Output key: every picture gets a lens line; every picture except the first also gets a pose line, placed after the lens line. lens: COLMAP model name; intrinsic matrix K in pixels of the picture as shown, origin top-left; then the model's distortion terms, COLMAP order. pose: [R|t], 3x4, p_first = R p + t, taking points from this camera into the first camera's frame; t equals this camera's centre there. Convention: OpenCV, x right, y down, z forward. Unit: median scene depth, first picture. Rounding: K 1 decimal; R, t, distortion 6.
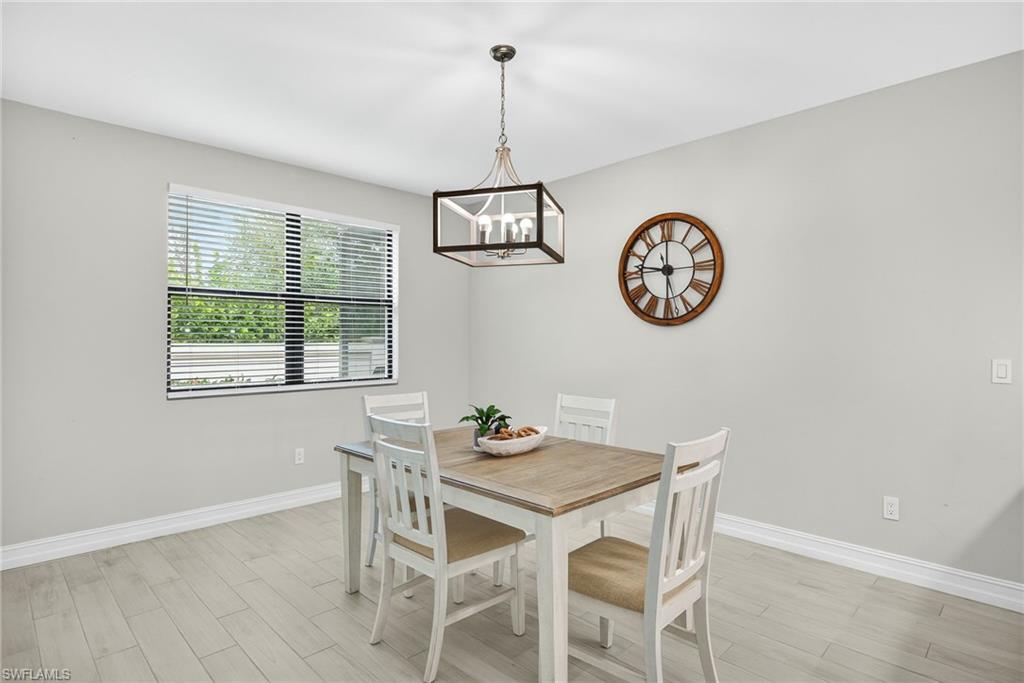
lens RADIAL K [[561.9, 0, 515.5], [0, 561.9, 338.6], [0, 0, 1]] dist [0.002026, 0.000348]
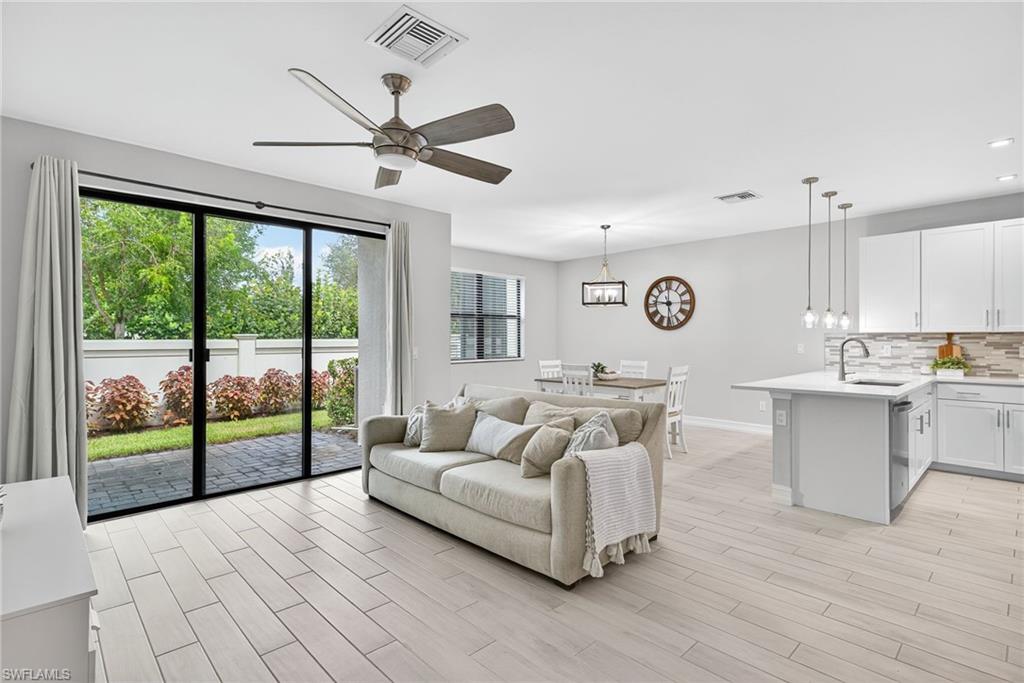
lens RADIAL K [[518.5, 0, 498.6], [0, 518.5, 338.0], [0, 0, 1]] dist [0.002146, -0.000577]
pose [[0.998765, 0.000061, -0.049677, -0.270446], [0.000163, 0.999990, 0.004517, -0.001723], [0.049677, -0.004520, 0.998755, -0.976221]]
